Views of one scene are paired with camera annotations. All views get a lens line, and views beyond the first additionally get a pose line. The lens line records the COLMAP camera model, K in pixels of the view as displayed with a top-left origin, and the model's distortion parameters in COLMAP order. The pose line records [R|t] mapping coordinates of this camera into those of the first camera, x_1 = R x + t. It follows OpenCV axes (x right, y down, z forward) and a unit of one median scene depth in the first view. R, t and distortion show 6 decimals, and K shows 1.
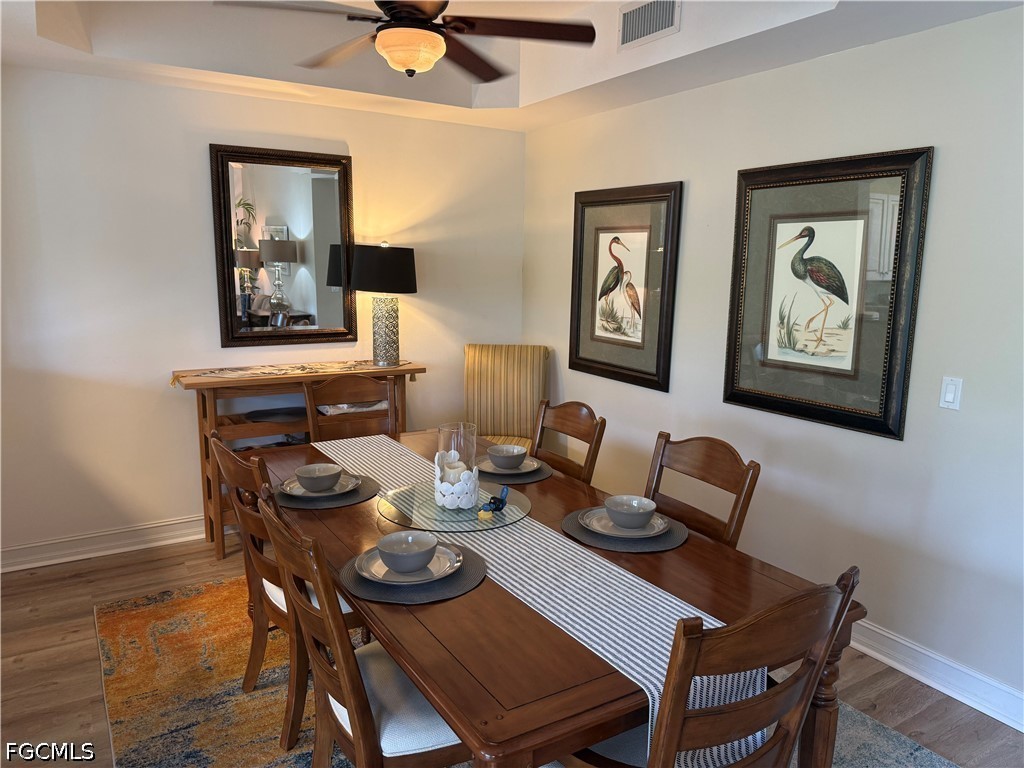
lens RADIAL K [[723.9, 0, 508.5], [0, 723.9, 388.1], [0, 0, 1]] dist [0.066412, -0.088021]
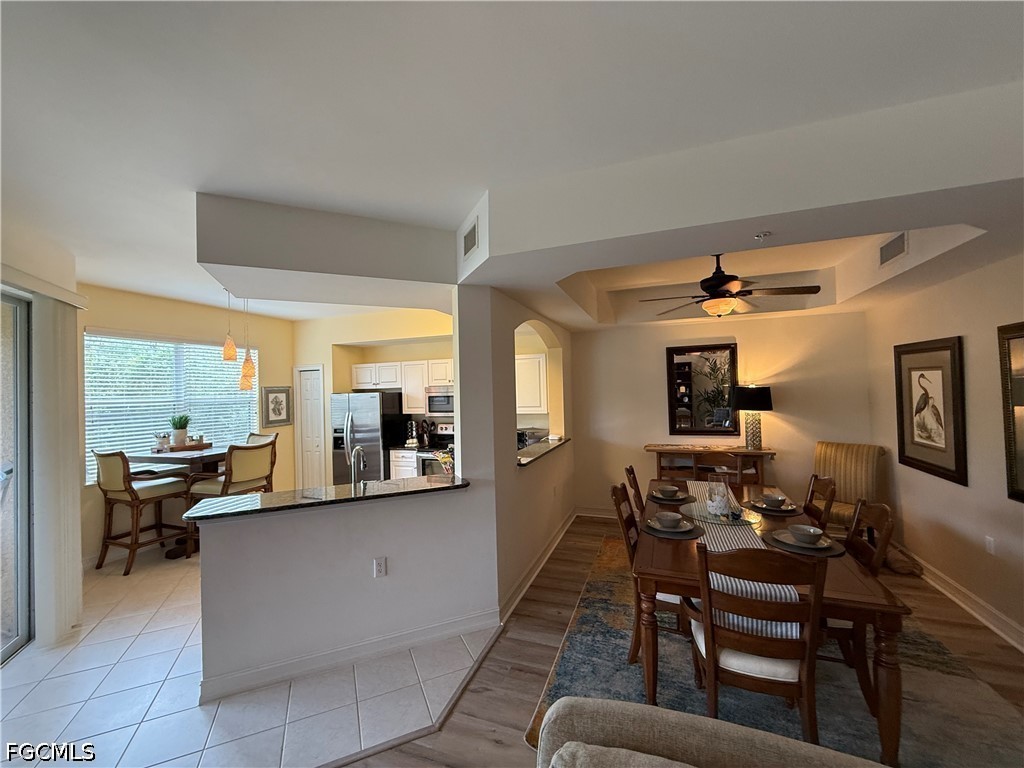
lens RADIAL K [[407.7, 0, 510.7], [0, 407.7, 384.9], [0, 0, 1]] dist [0.000872, 0.000046]
pose [[0.602614, -0.043276, -0.796858, 0.296964], [-0.101701, 0.986222, -0.130470, 0.005162], [0.791526, 0.159665, 0.589911, -0.132974]]
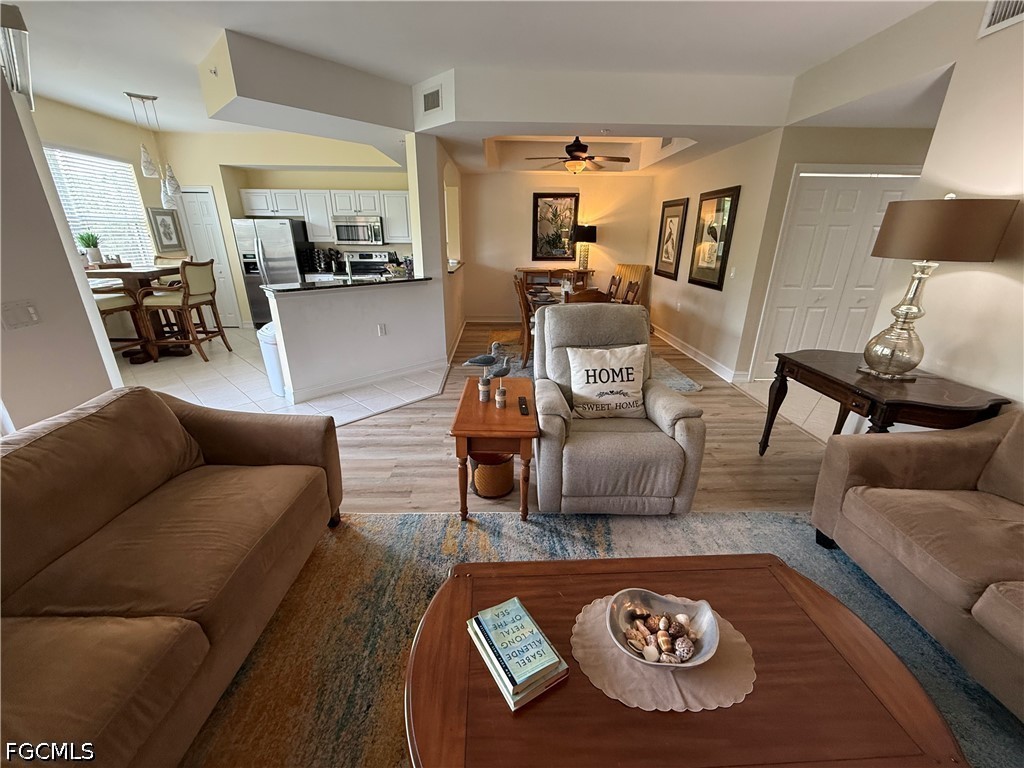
lens RADIAL K [[407.7, 0, 510.7], [0, 407.7, 384.9], [0, 0, 1]] dist [0.000872, 0.000046]
pose [[0.857421, 0.167531, -0.486583, 0.453949], [-0.081129, 0.977707, 0.193665, 0.129197], [0.508181, -0.126577, 0.851898, -0.588728]]
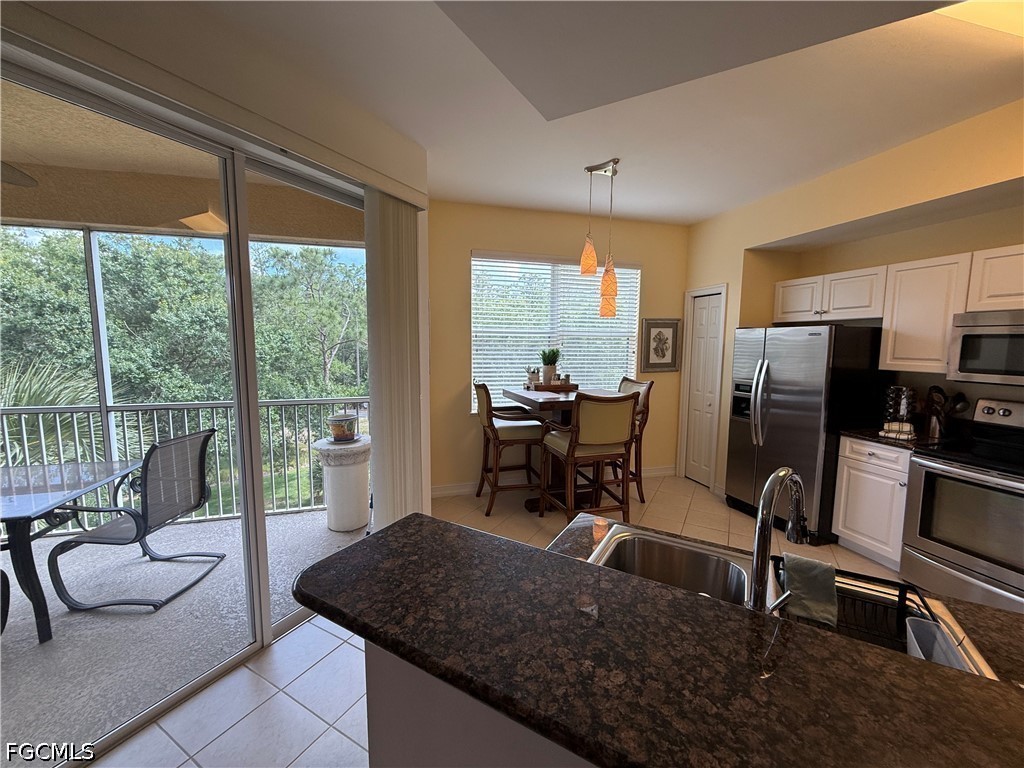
lens RADIAL K [[407.7, 0, 510.7], [0, 407.7, 384.9], [0, 0, 1]] dist [0.000872, 0.000046]
pose [[-0.284782, 0.083498, -0.954949, -0.189320], [-0.177435, 0.974393, 0.138113, -0.000501], [0.942028, 0.208773, -0.262674, 0.005758]]
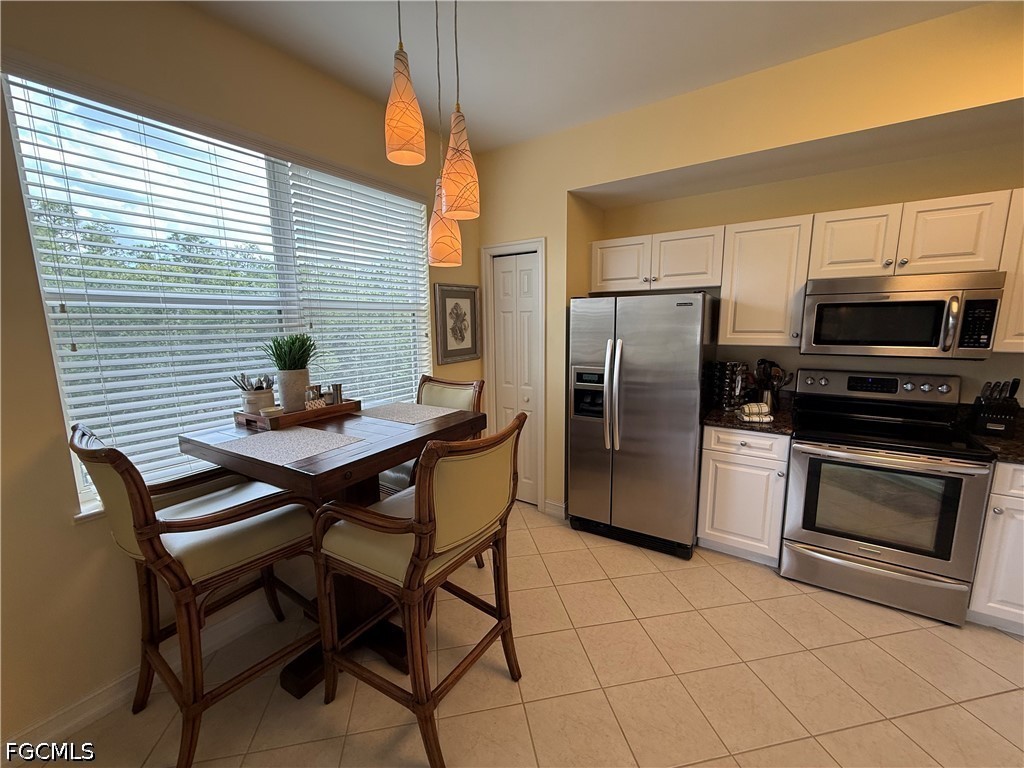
lens RADIAL K [[407.7, 0, 510.7], [0, 407.7, 384.9], [0, 0, 1]] dist [0.000872, 0.000046]
pose [[0.398293, 0.122174, -0.909085, -0.606890], [-0.140438, 0.987527, 0.071187, 0.020377], [0.906443, 0.099317, 0.410483, -0.134168]]
